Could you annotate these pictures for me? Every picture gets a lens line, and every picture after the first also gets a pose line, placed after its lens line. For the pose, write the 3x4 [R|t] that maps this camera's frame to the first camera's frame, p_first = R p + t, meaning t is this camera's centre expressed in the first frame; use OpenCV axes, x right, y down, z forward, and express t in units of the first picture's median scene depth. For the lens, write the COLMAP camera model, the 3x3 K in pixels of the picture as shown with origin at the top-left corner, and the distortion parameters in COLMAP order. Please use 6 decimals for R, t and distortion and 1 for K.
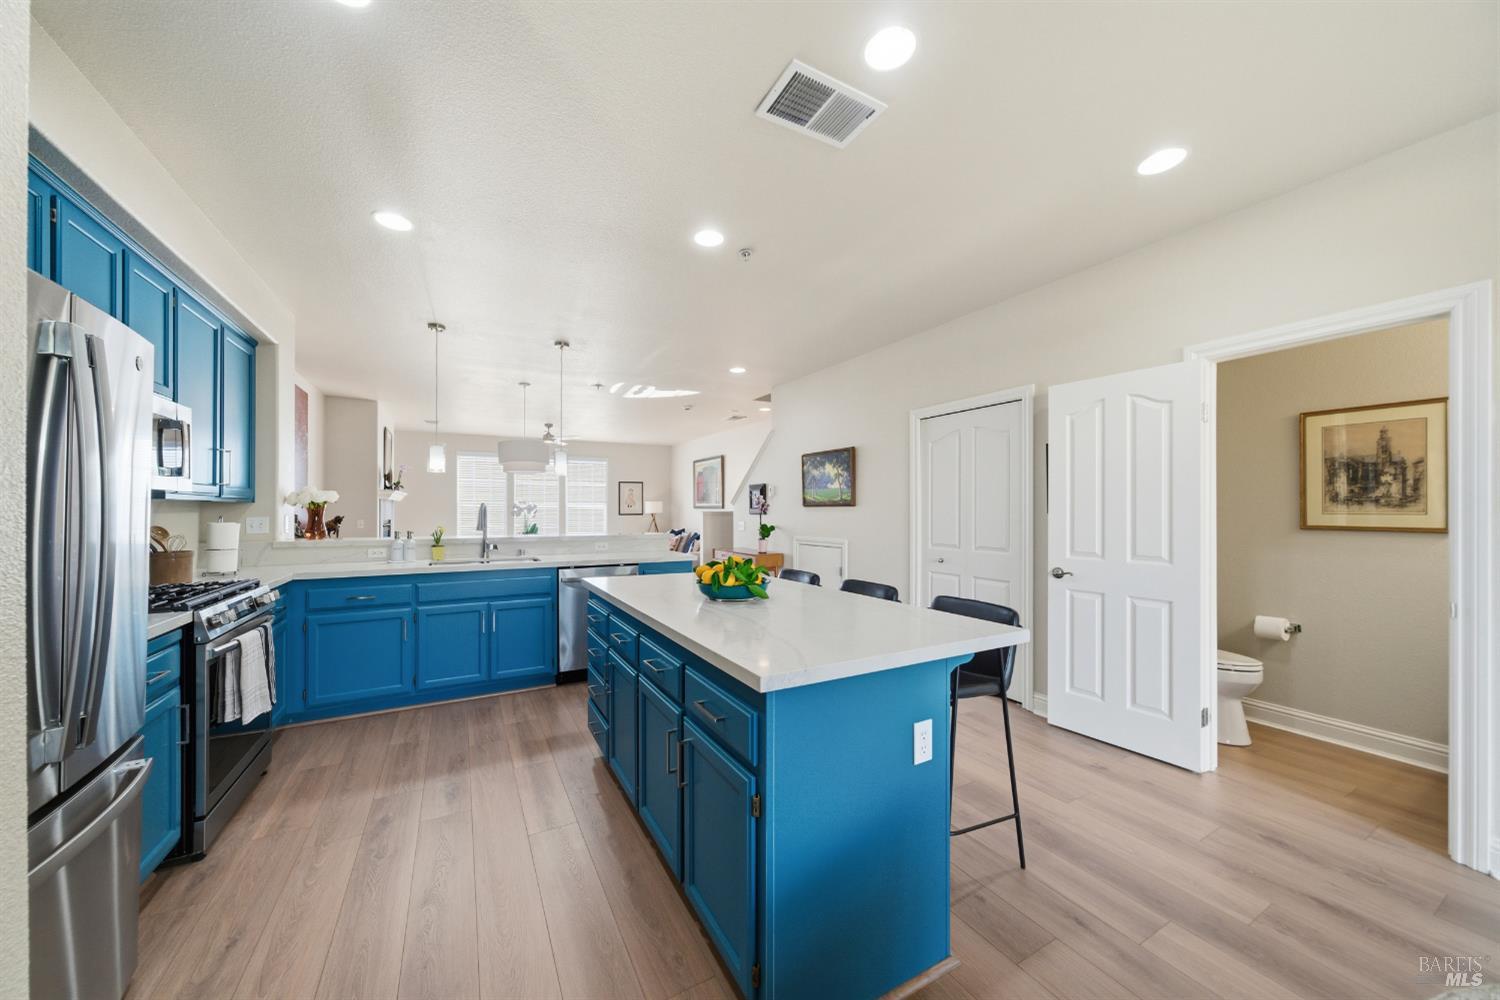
lens RADIAL K [[523.0, 0, 734.5], [0, 523.0, 511.1], [0, 0, 1]] dist [-0.002596, 0.001723]
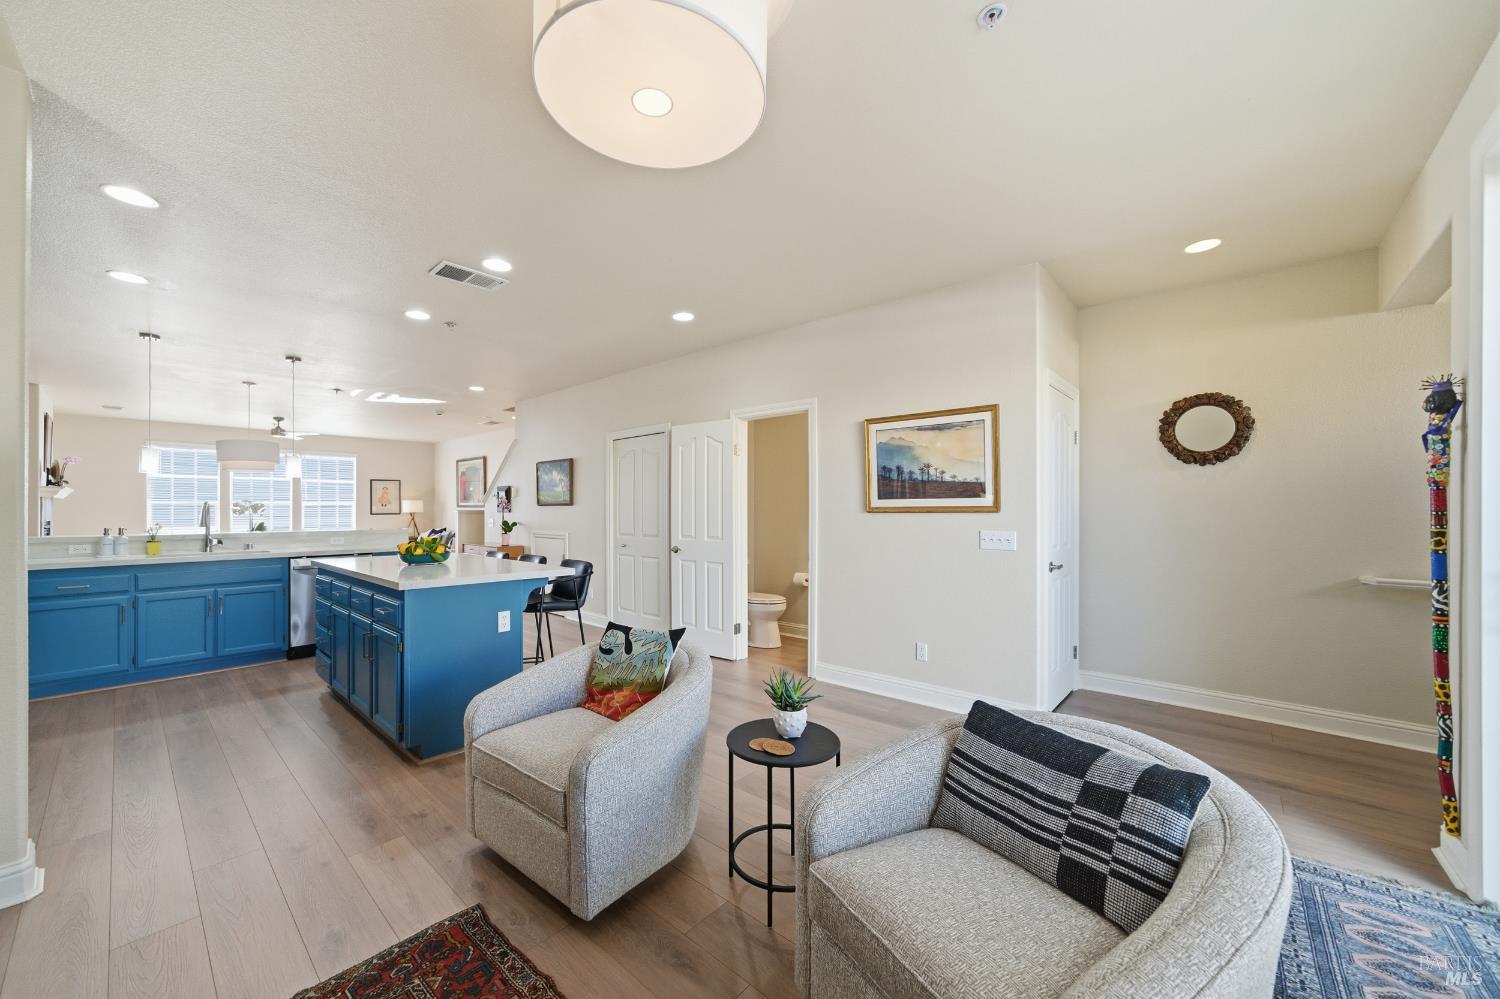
lens RADIAL K [[560.1, 0, 734.0], [0, 560.1, 510.1], [0, 0, 1]] dist [0.002930, 0.000562]
pose [[0.942655, -0.002549, 0.333760, 0.154227], [0.003392, 0.999992, -0.001943, 0.007289], [-0.333752, 0.002964, 0.942656, -0.437324]]
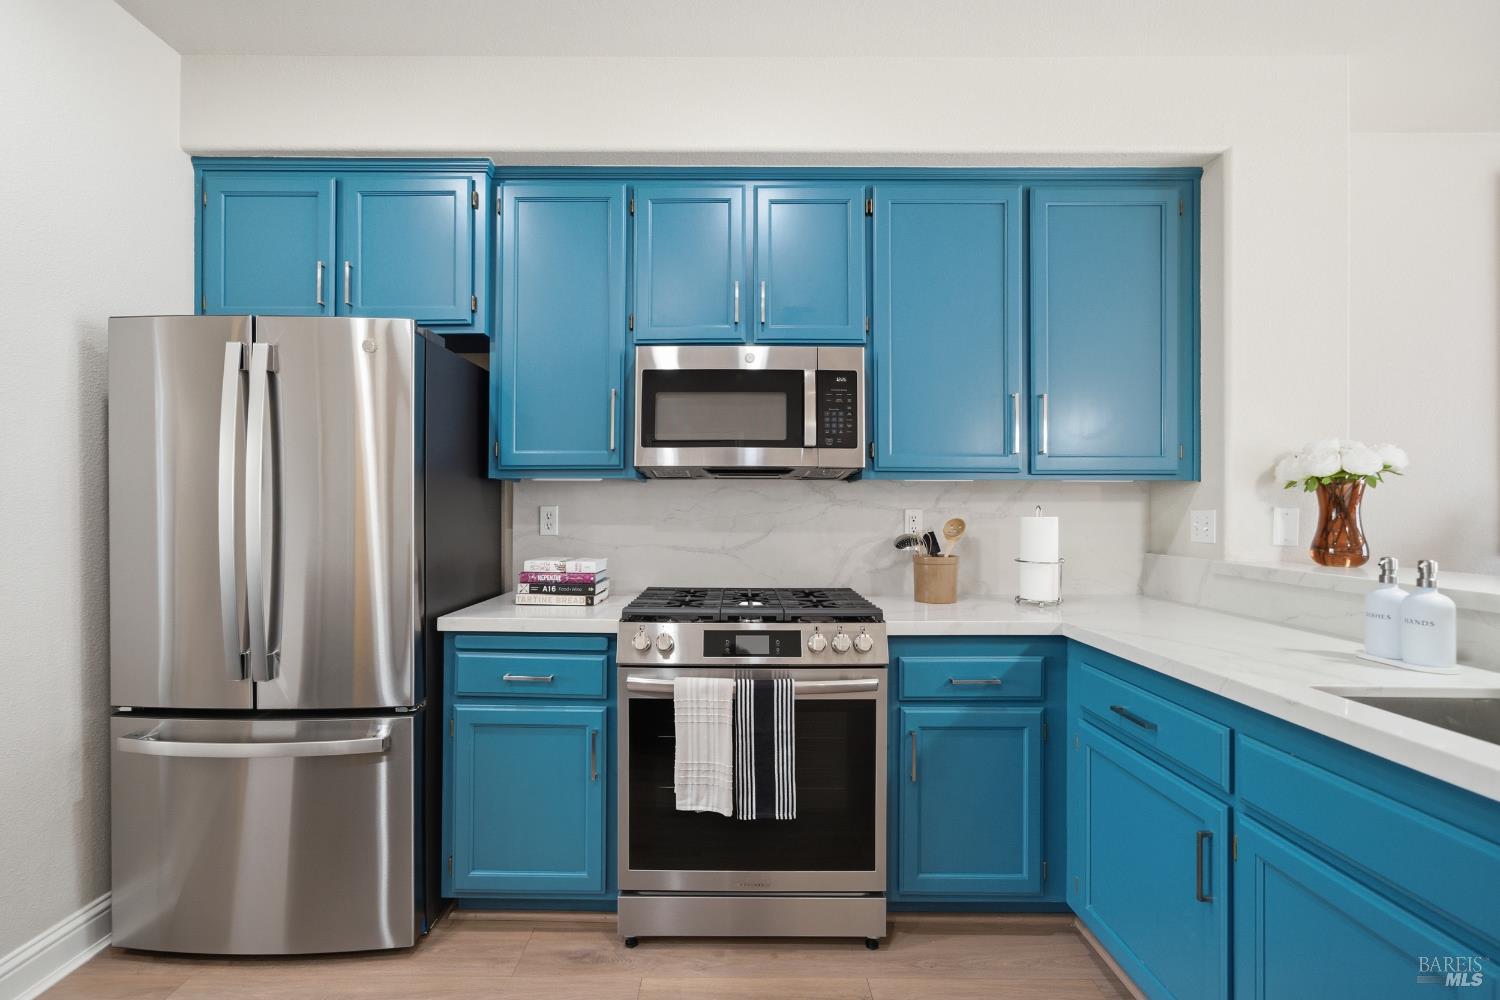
lens RADIAL K [[641.6, 0, 742.5], [0, 641.6, 507.1], [0, 0, 1]] dist [-0.017428, 0.001941]
pose [[-0.471614, -0.008627, -0.881763, -0.122223], [-0.008666, 0.999949, -0.005148, 0.012155], [0.881763, 0.005214, -0.471665, 0.708919]]
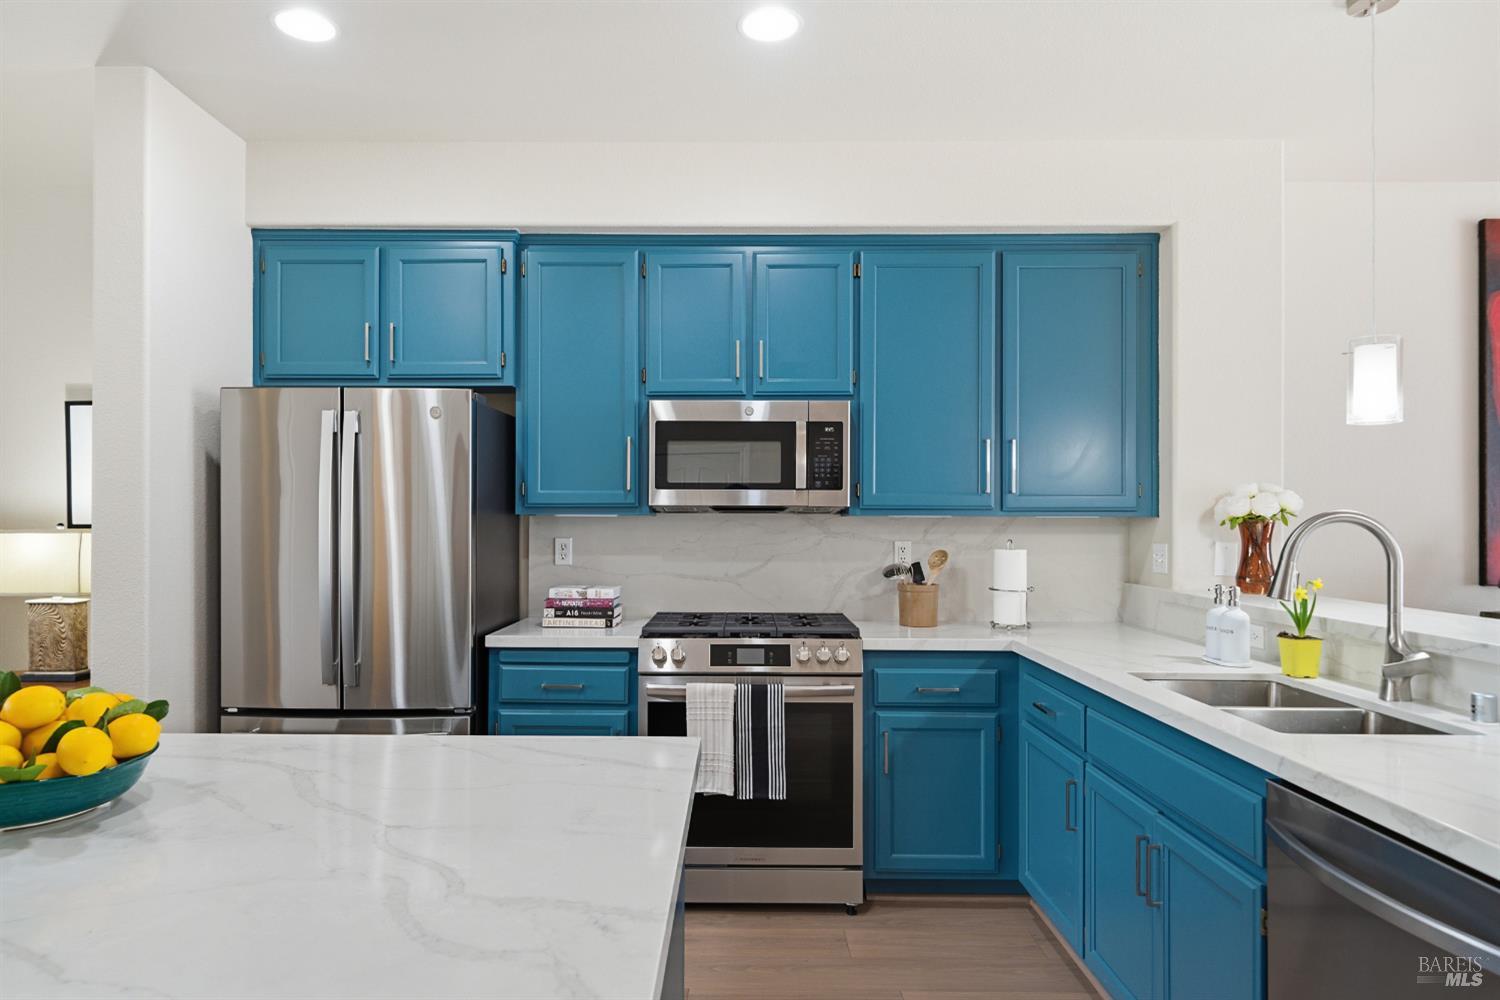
lens RADIAL K [[926.8, 0, 740.4], [0, 926.8, 512.0], [0, 0, 1]] dist [0.009117, -0.001961]
pose [[-0.480717, -0.015216, -0.876744, 0.141994], [-0.008655, 0.999883, -0.012608, -0.004696], [0.876833, 0.001527, -0.480793, 0.856908]]
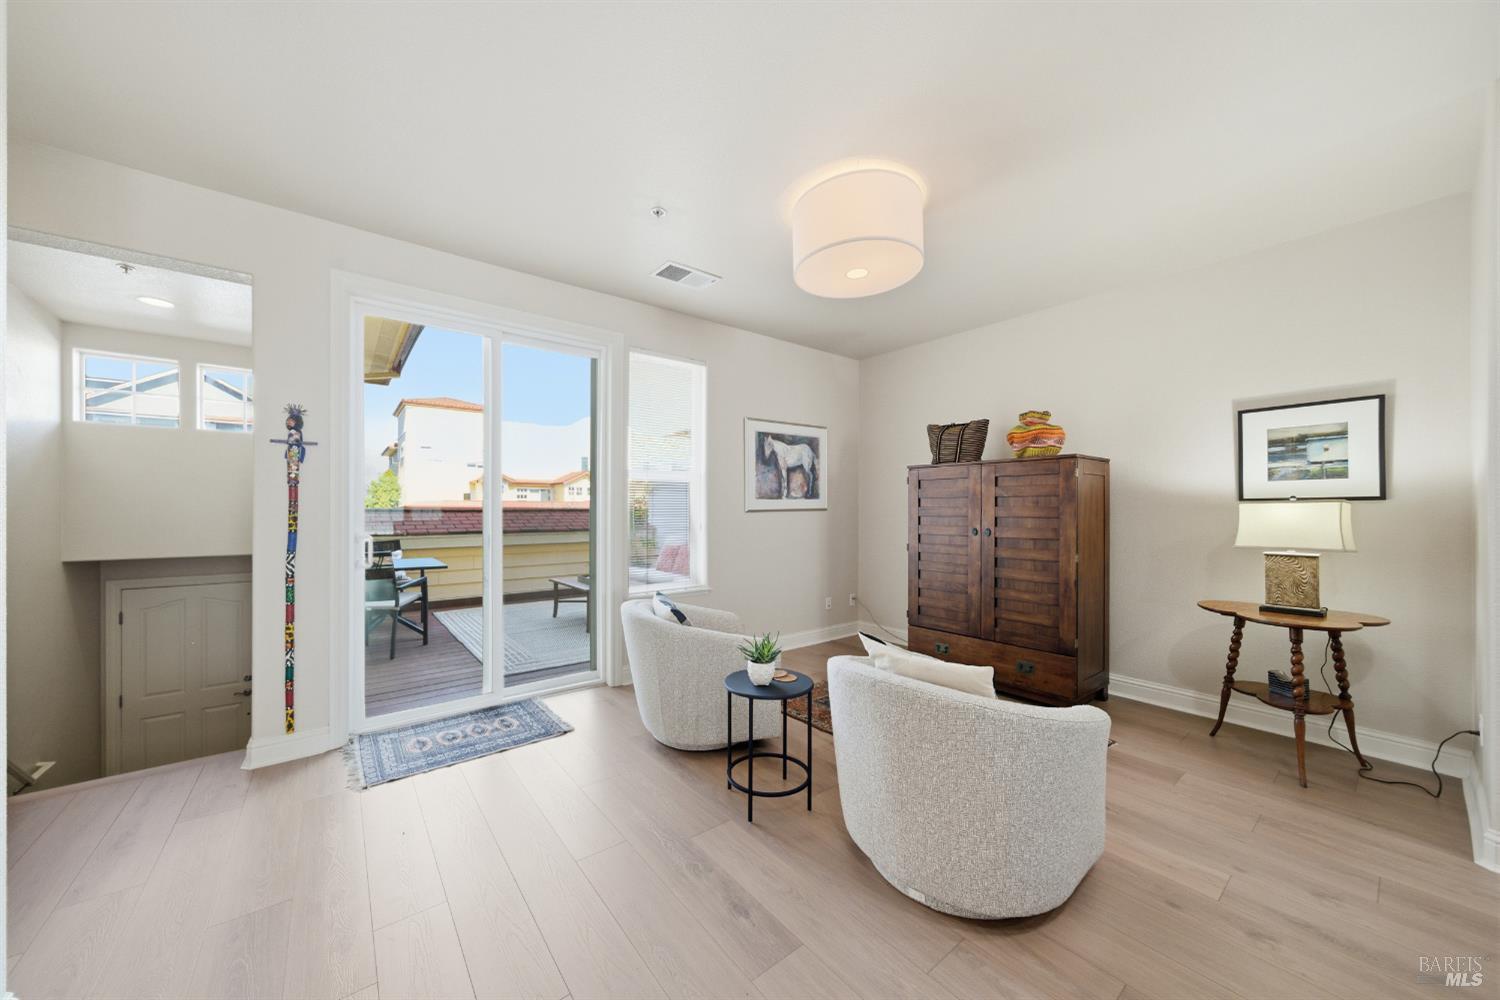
lens RADIAL K [[523.0, 0, 735.8], [0, 523.0, 509.1], [0, 0, 1]] dist [-0.002596, 0.001723]
pose [[-0.985837, -0.001949, -0.167693, 0.442665], [-0.001871, 0.999998, -0.000622, 0.016785], [0.167694, -0.000299, -0.985839, 0.444182]]
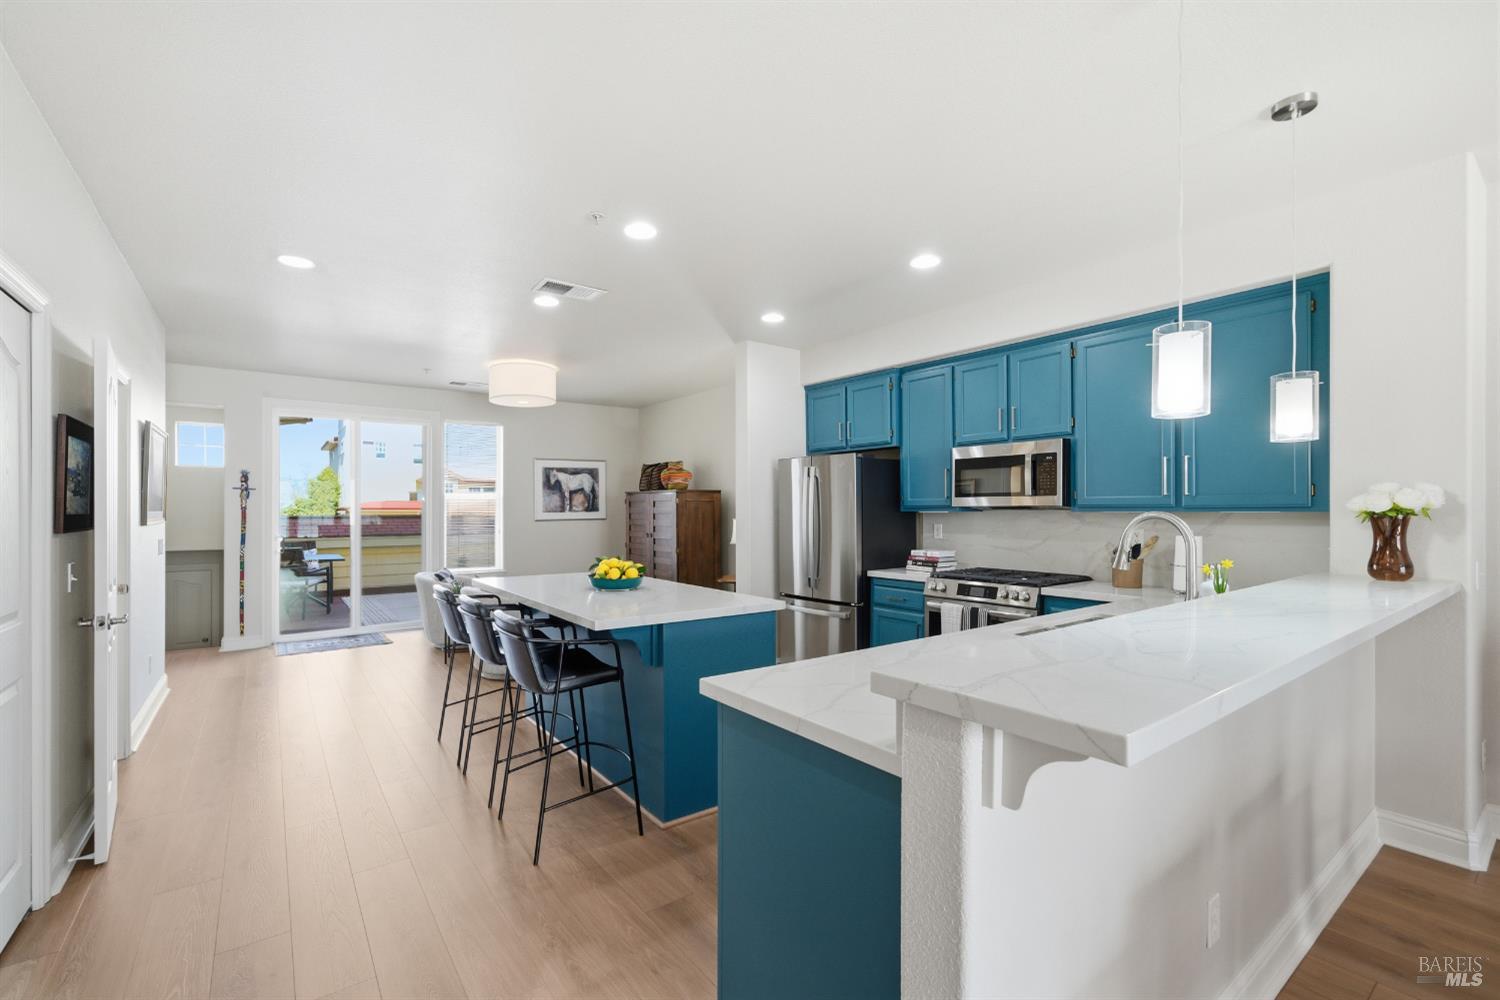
lens RADIAL K [[641.6, 0, 737.2], [0, 641.6, 506.6], [0, 0, 1]] dist [-0.017428, 0.001941]
pose [[-0.989244, -0.002622, -0.146250, -0.036378], [-0.002149, 0.999992, -0.003394, -0.015001], [0.146258, -0.003043, -0.989242, 1.325098]]
